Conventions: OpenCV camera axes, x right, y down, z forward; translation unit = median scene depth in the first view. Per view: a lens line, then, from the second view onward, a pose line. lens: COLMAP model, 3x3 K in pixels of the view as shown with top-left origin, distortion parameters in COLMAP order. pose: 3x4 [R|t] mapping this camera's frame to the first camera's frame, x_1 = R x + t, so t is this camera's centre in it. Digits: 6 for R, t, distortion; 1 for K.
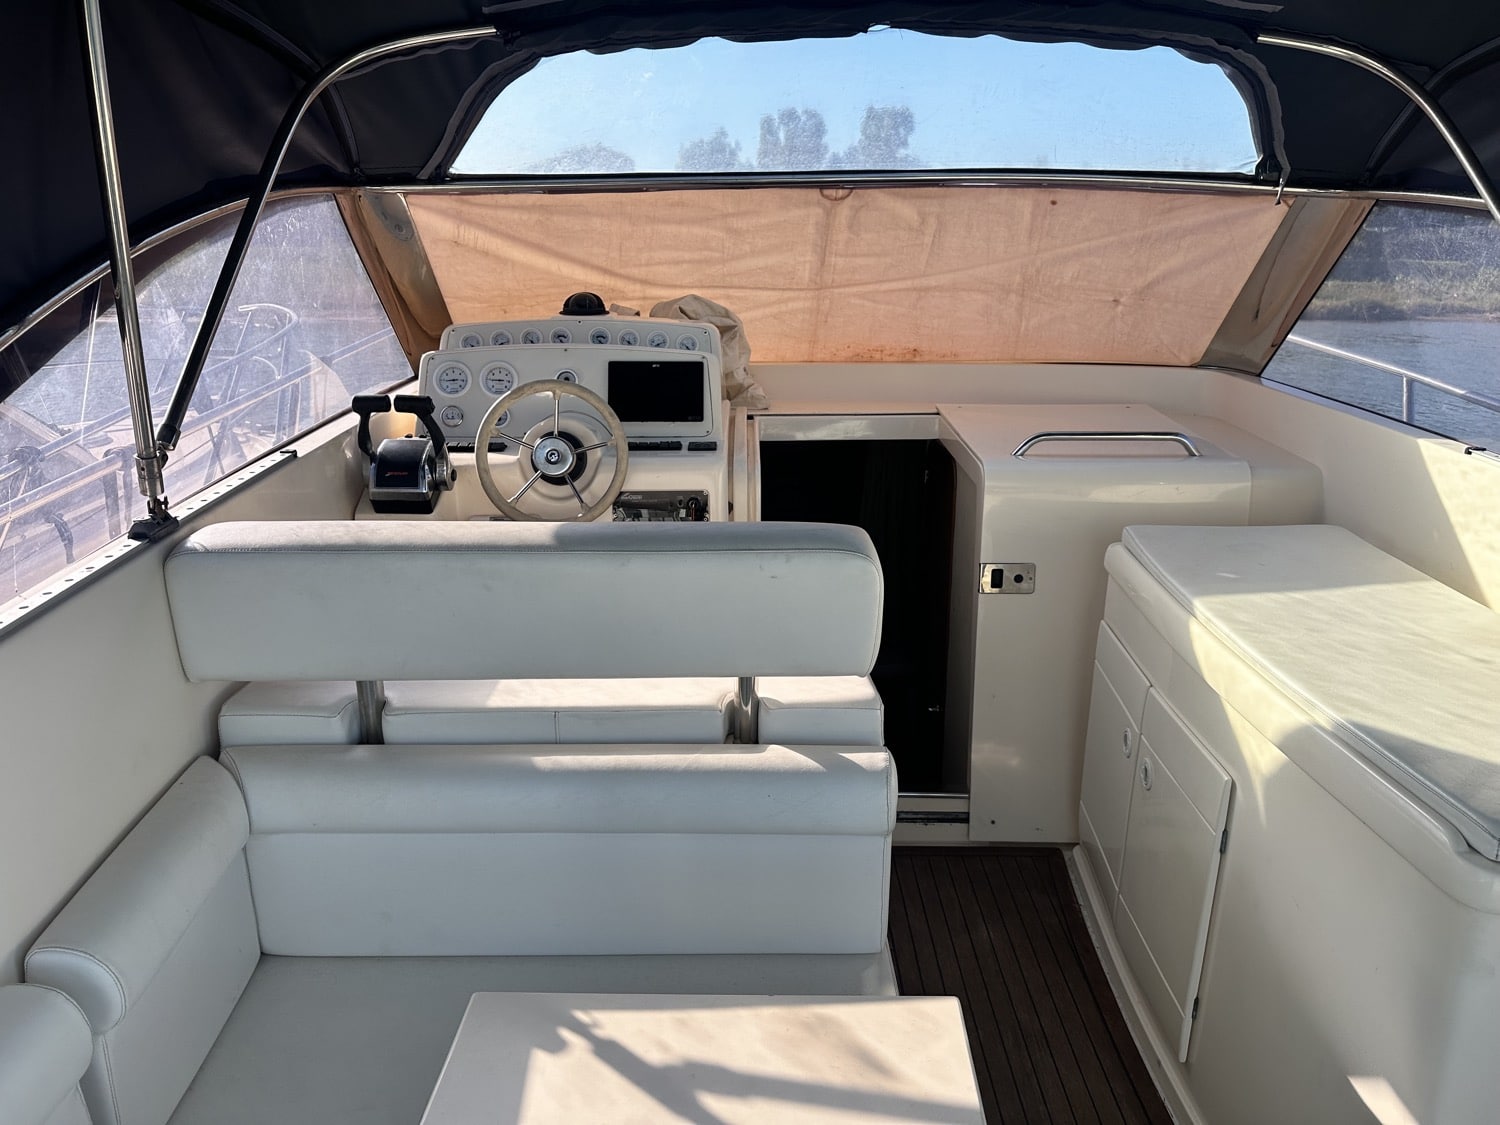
lens RADIAL K [[1050.9, 0, 750.0], [0, 1050.9, 562.5], [0, 0, 1]] dist [0.111993, -0.191084]
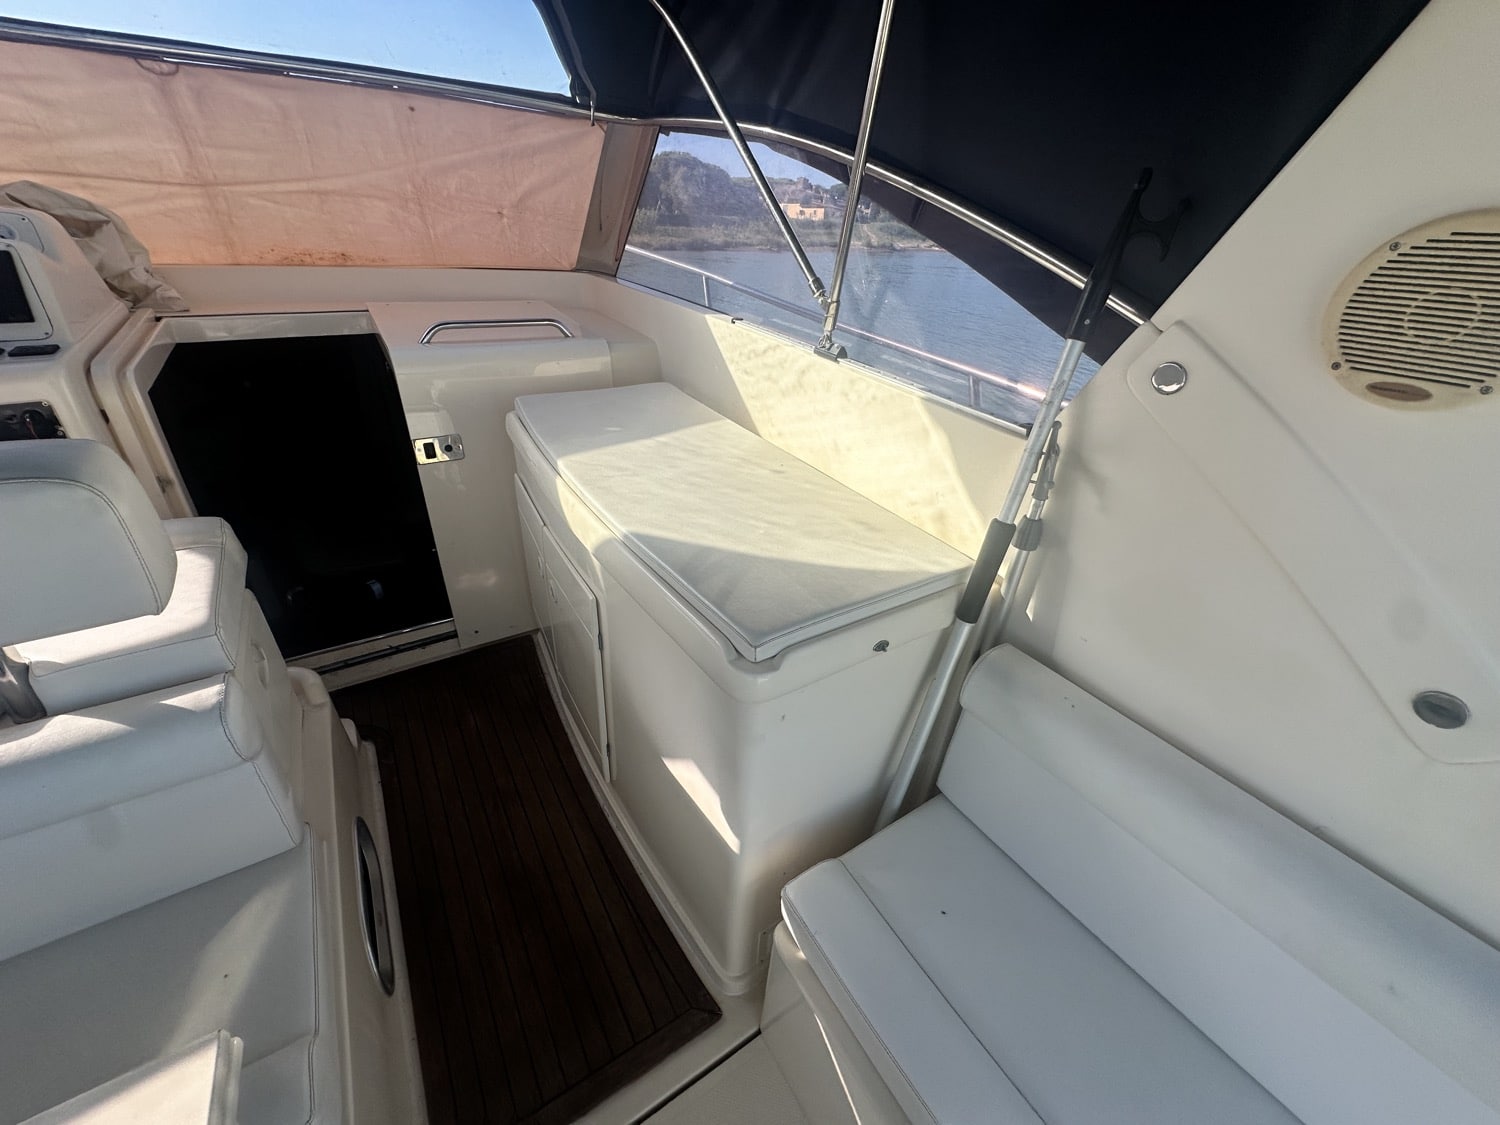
lens RADIAL K [[595.7, 0, 748.3], [0, 595.7, 563.7], [0, 0, 1]] dist [-0.001175, 0.000337]
pose [[0.842060, -0.234489, 0.485746, 0.160650], [0.108292, 0.955718, 0.273636, -0.007394], [-0.528401, -0.177815, 0.830165, 0.189635]]
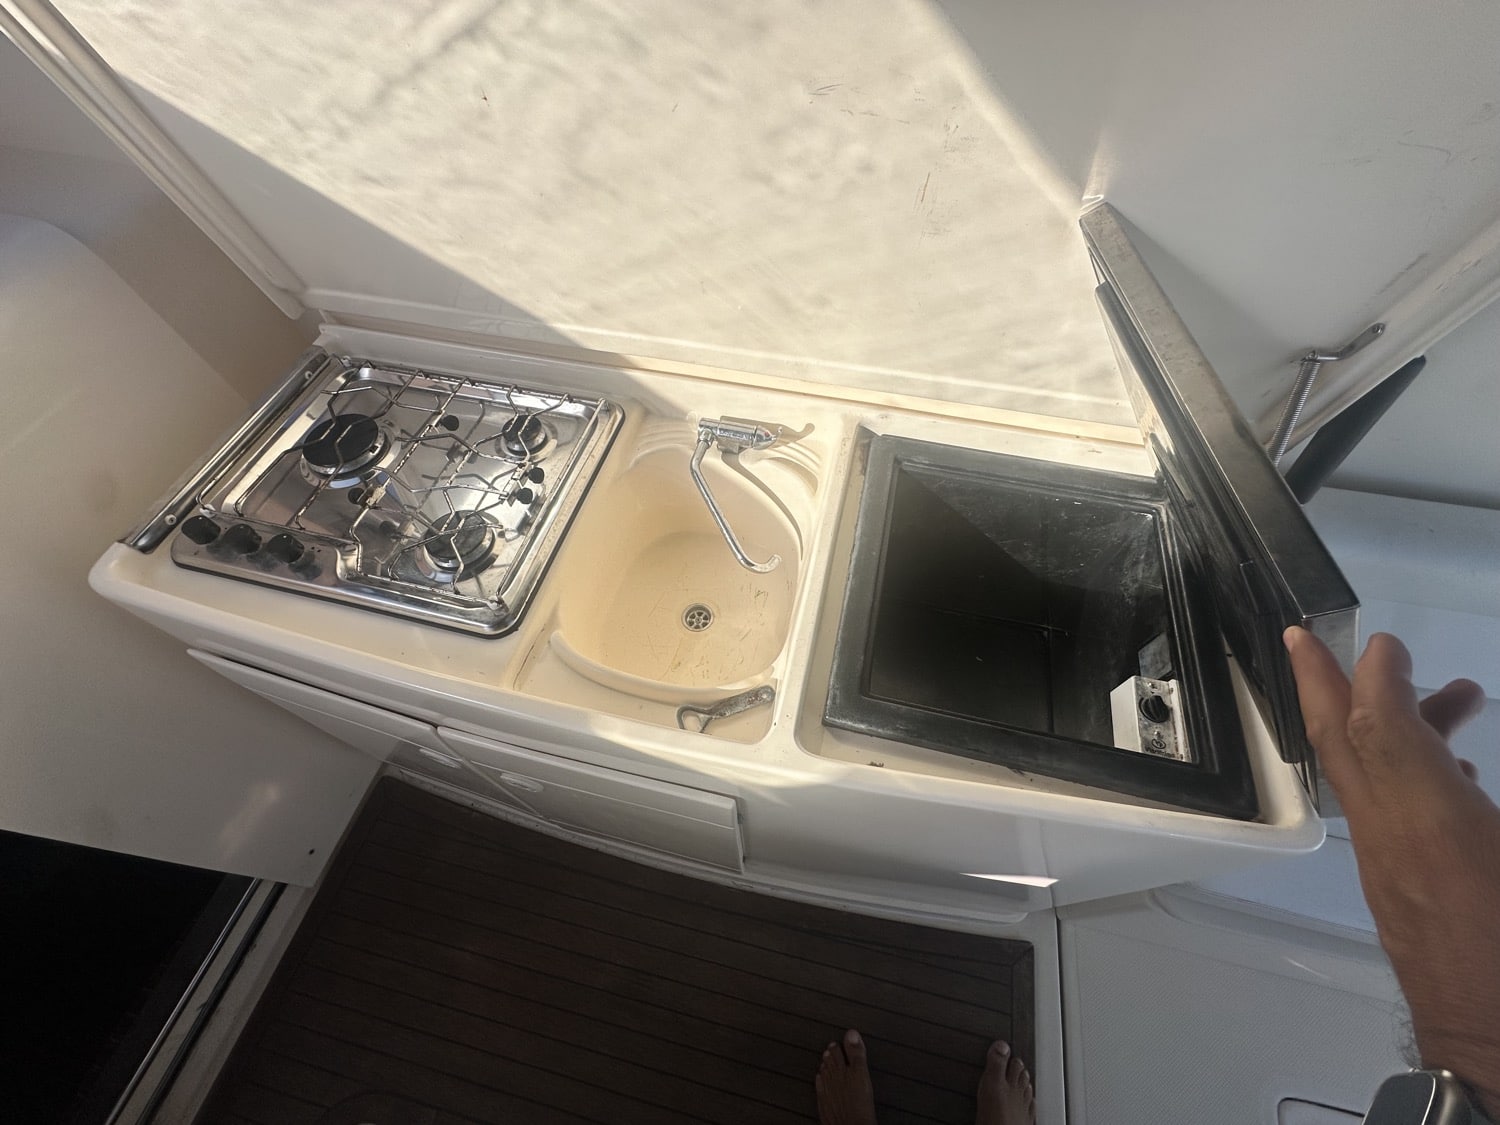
lens RADIAL K [[600.6, 0, 746.4], [0, 600.6, 565.0], [0, 0, 1]] dist [-0.004488, 0.000180]
pose [[0.218312, -0.905422, 0.364074, 0.311935], [0.341613, 0.420372, 0.840588, -0.104889], [-0.914134, -0.059138, 0.401077, 0.490684]]
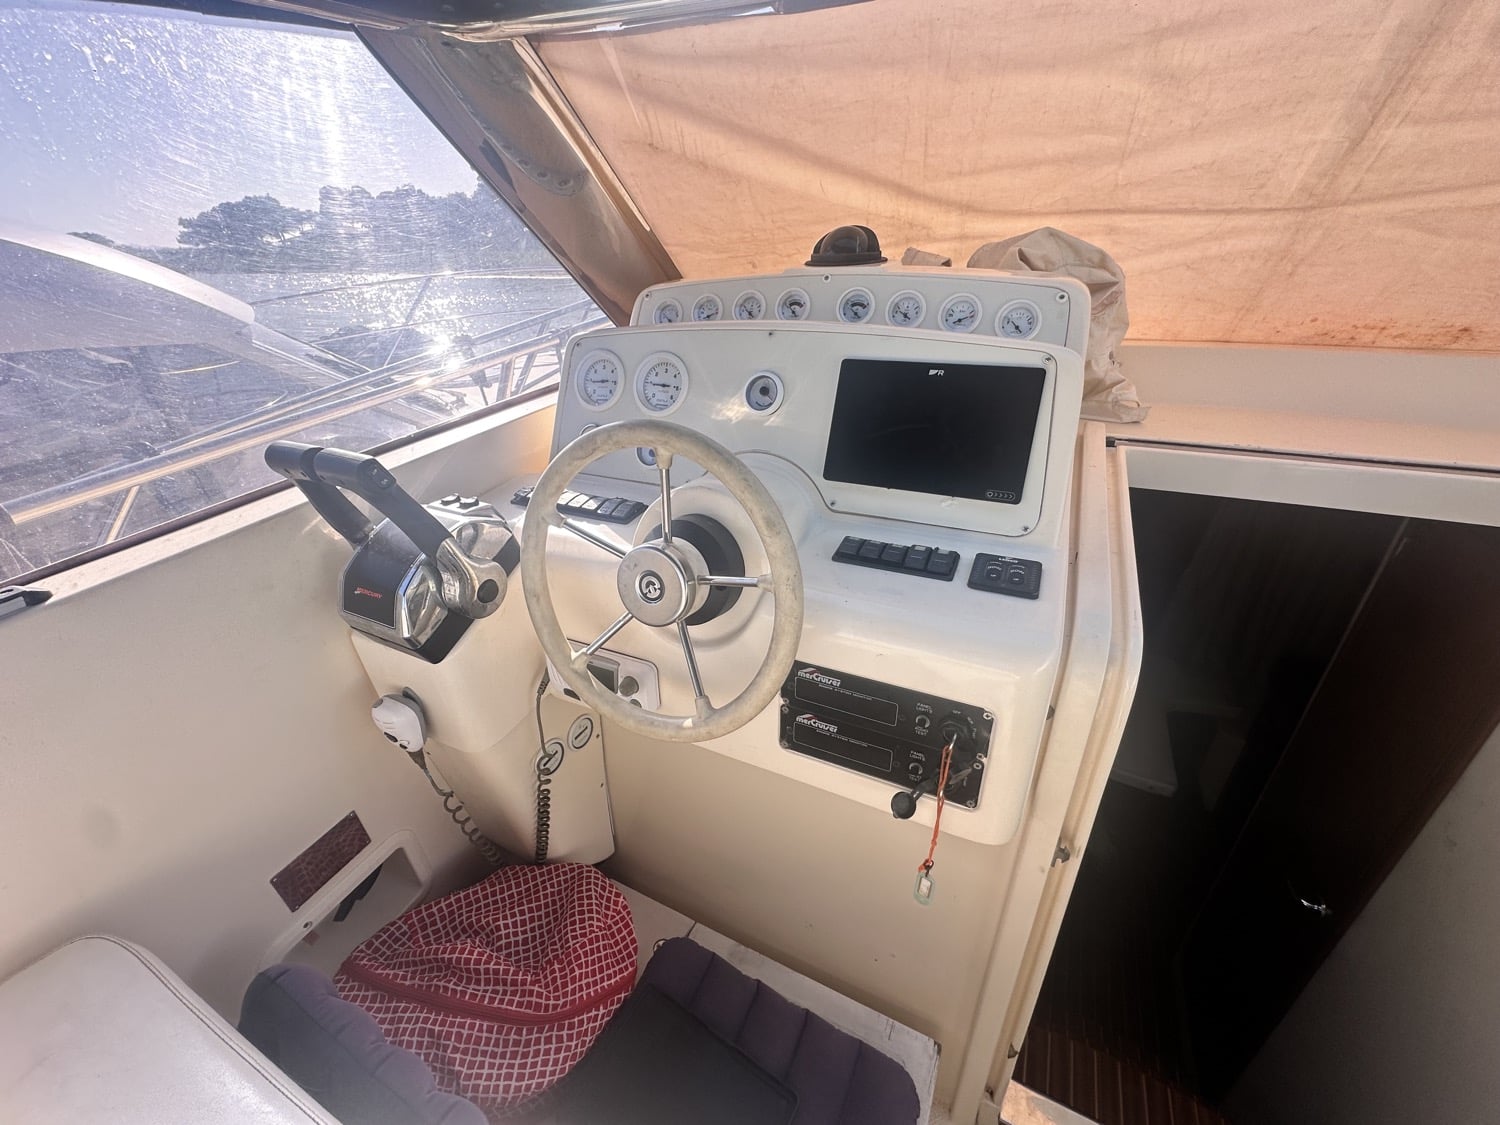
lens RADIAL K [[600.6, 0, 746.4], [0, 600.6, 565.0], [0, 0, 1]] dist [-0.004488, 0.000180]
pose [[0.894454, 0.184513, -0.407317, -0.036082], [-0.092034, 0.967359, 0.236107, -0.145279], [0.437587, -0.173700, 0.882239, 0.648158]]
